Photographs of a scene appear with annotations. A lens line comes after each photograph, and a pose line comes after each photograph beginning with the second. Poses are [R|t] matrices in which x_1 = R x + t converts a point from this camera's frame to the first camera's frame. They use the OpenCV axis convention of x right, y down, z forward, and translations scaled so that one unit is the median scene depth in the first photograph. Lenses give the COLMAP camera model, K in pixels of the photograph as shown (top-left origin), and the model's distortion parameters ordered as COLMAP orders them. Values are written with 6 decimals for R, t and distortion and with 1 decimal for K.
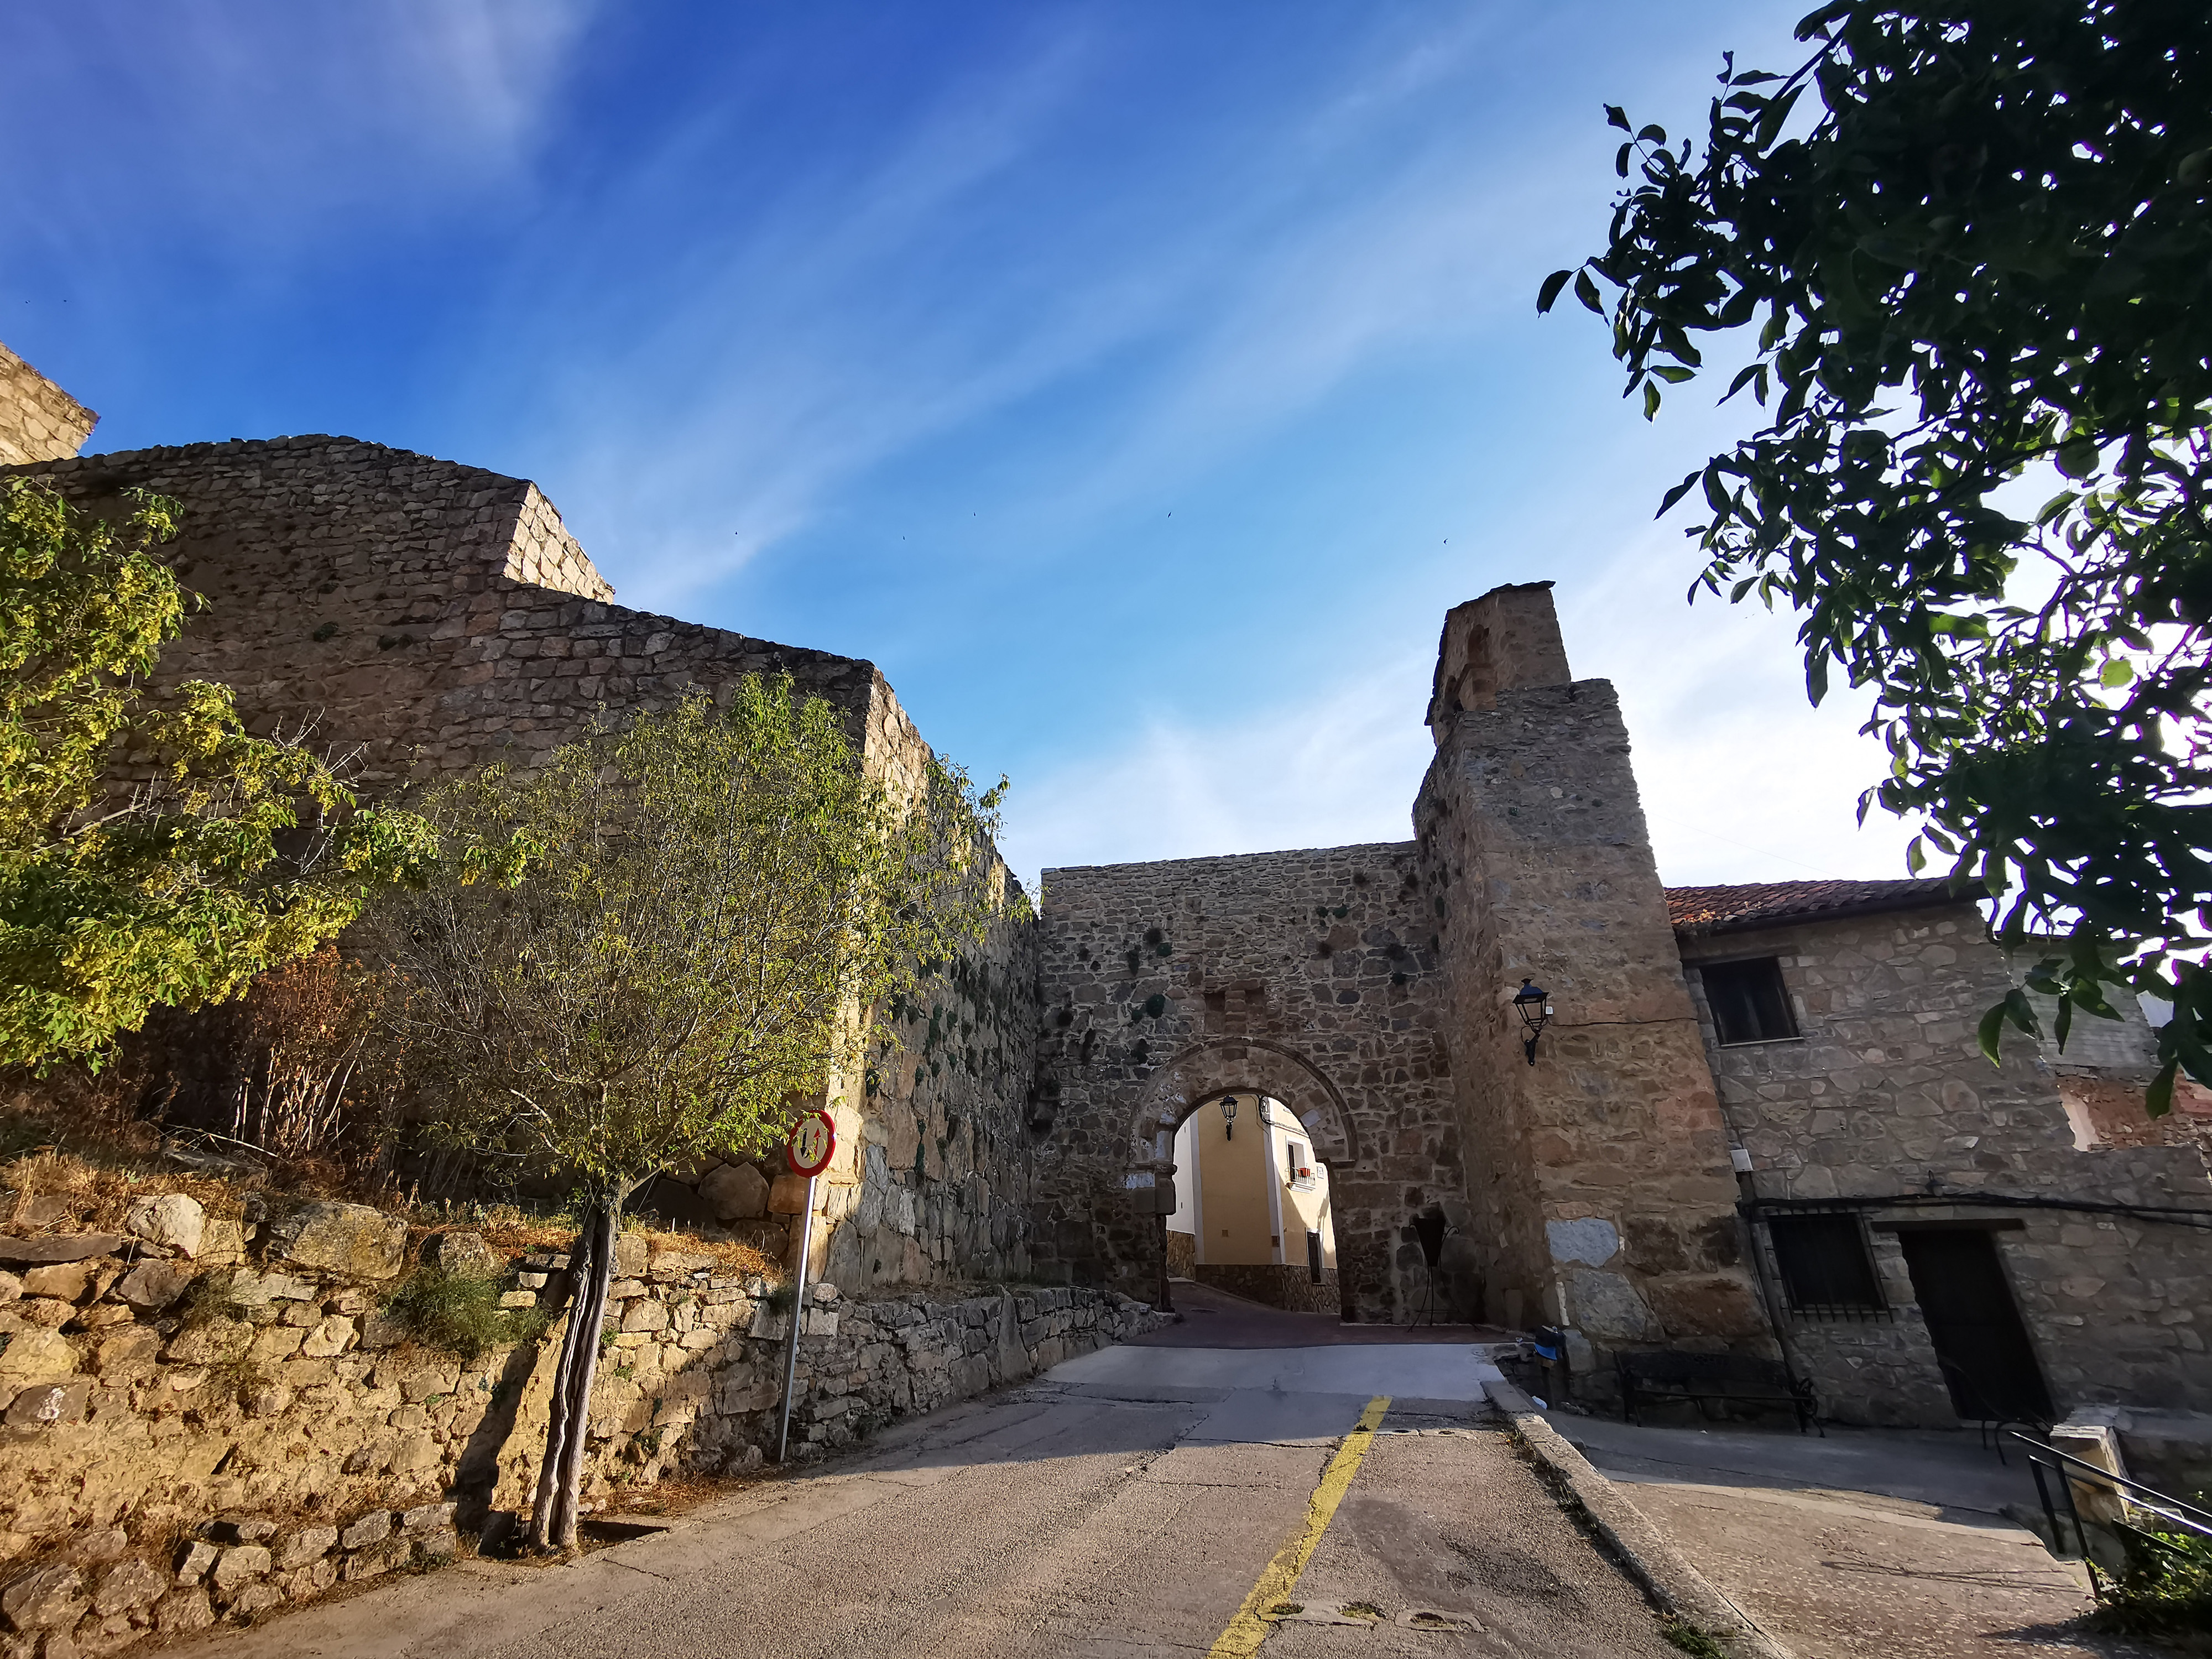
lens RADIAL K [[1037.0, 0, 1109.3], [0, 1037.0, 818.9], [0, 0, 1]] dist [-0.000702, 0.002260]
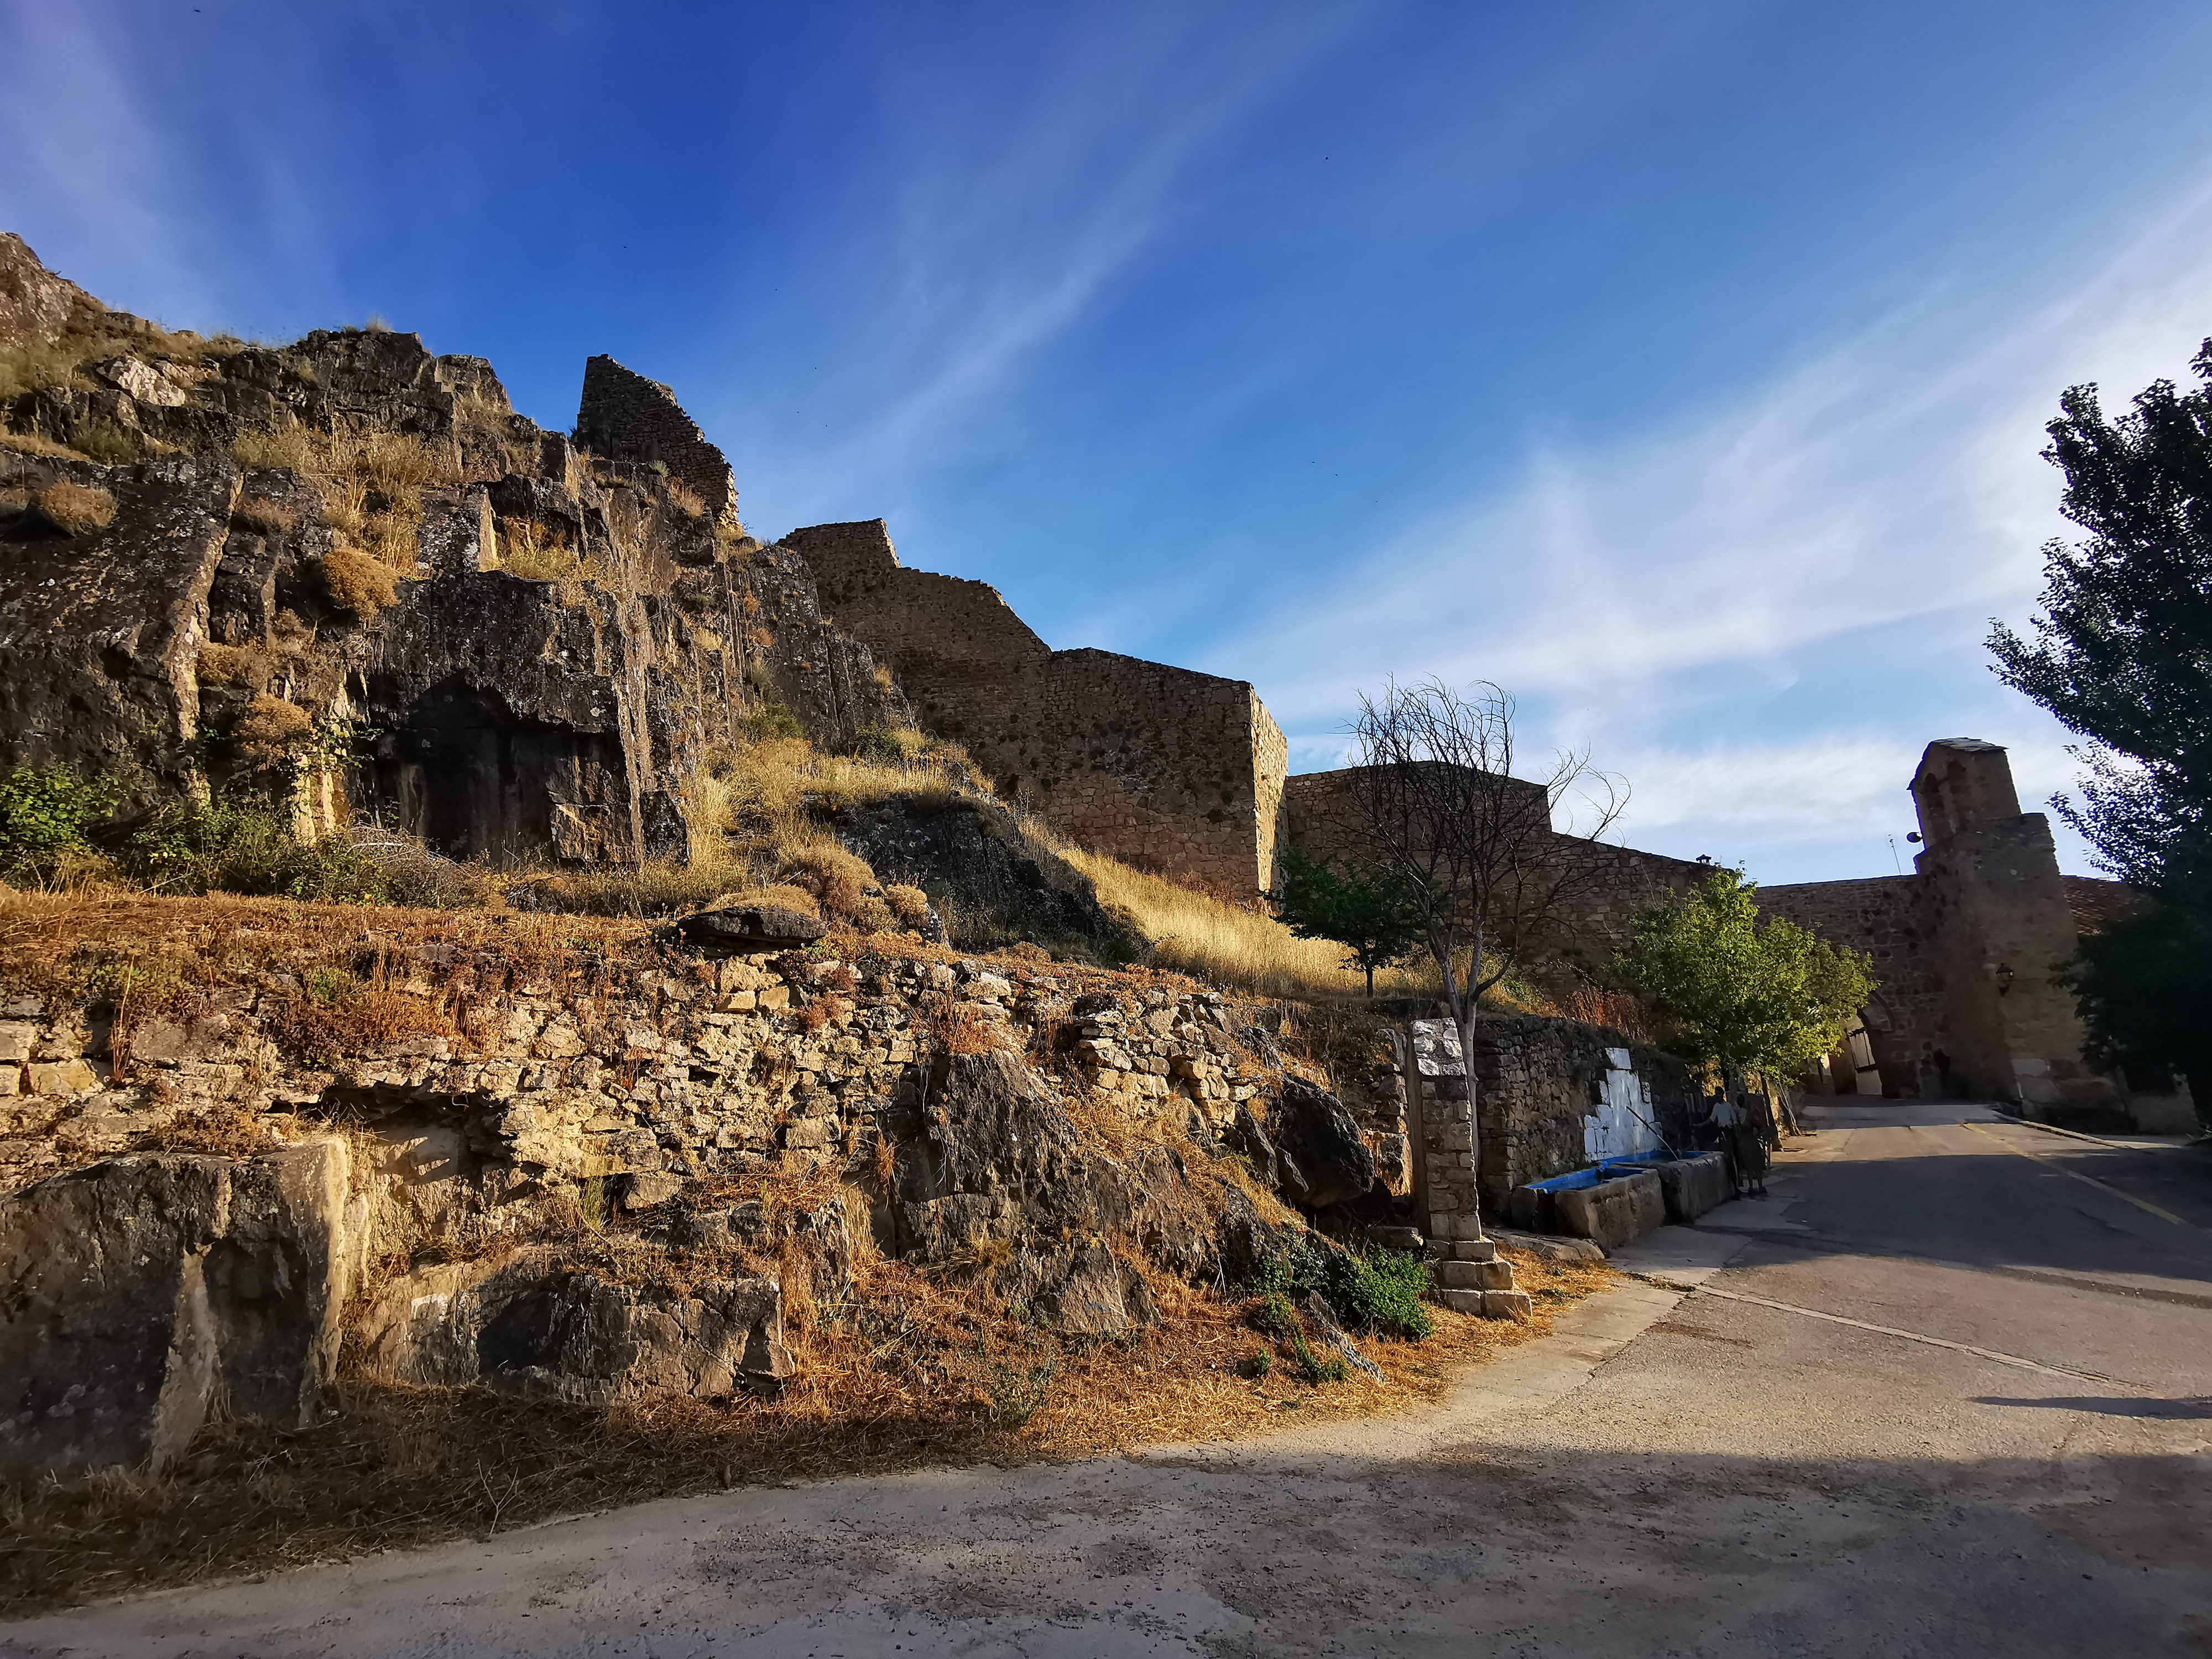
lens RADIAL K [[1037.0, 0, 1098.1], [0, 1037.0, 825.6], [0, 0, 1]] dist [-0.000702, 0.002260]
pose [[0.972775, -0.064830, -0.222500, -1.090488], [0.103836, 0.980241, 0.168361, -0.787785], [0.207189, -0.186881, 0.960285, -1.696645]]
